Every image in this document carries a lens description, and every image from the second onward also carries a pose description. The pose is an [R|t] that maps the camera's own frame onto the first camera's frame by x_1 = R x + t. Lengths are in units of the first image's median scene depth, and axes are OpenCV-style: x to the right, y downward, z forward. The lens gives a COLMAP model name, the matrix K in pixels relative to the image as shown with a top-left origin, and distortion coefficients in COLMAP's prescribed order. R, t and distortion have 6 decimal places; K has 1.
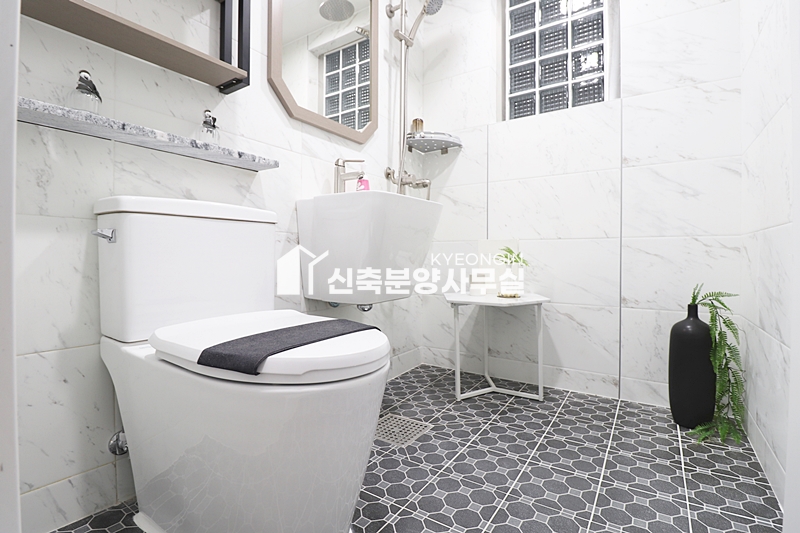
lens RADIAL K [[375.1, 0, 398.5], [0, 375.1, 259.1], [0, 0, 1]] dist [-0.000287, -0.014926]
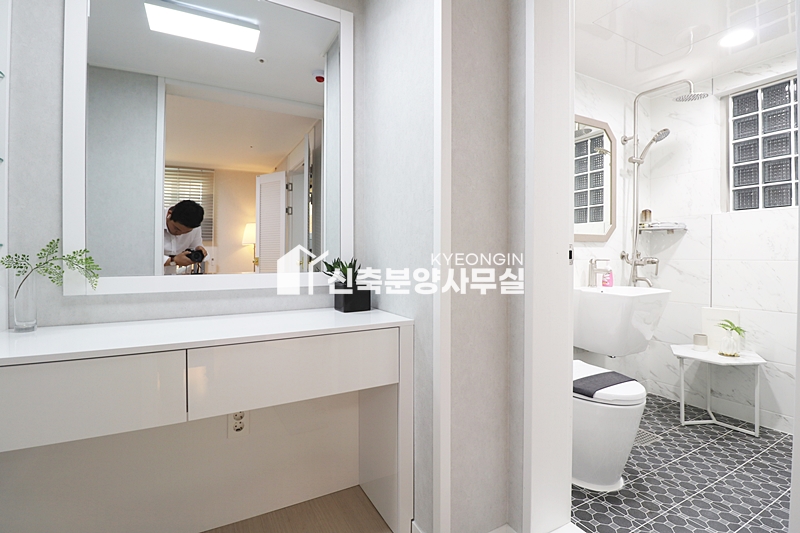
lens RADIAL K [[375.1, 0, 398.5], [0, 375.1, 259.1], [0, 0, 1]] dist [-0.000287, -0.014926]
pose [[0.882347, 0.000584, -0.470598, -0.116088], [0.001496, 0.999991, 0.004046, -0.234790], [0.470596, -0.004274, 0.882338, -0.676368]]
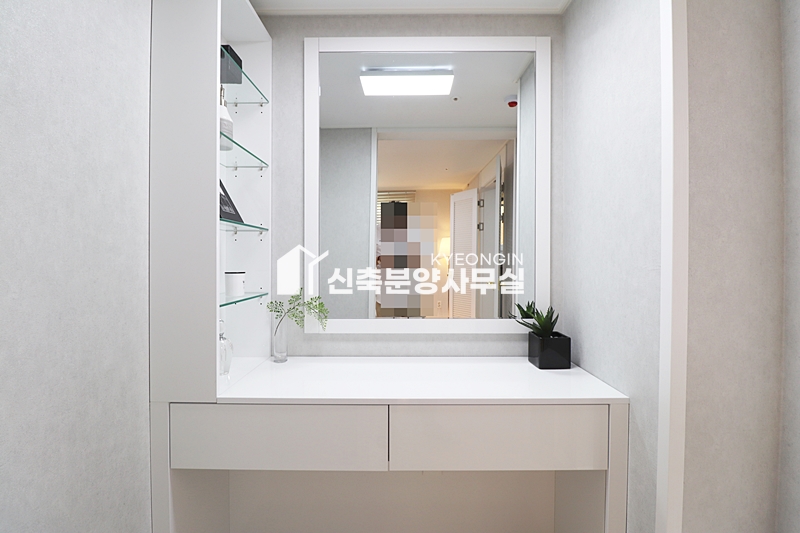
lens RADIAL K [[366.6, 0, 399.3], [0, 366.6, 259.9], [0, 0, 1]] dist [-0.001162, -0.013714]
pose [[0.547868, 0.002592, -0.836561, -0.147039], [-0.003180, 0.999994, 0.001016, -0.337038], [0.836559, 0.002104, 0.547873, -0.647375]]
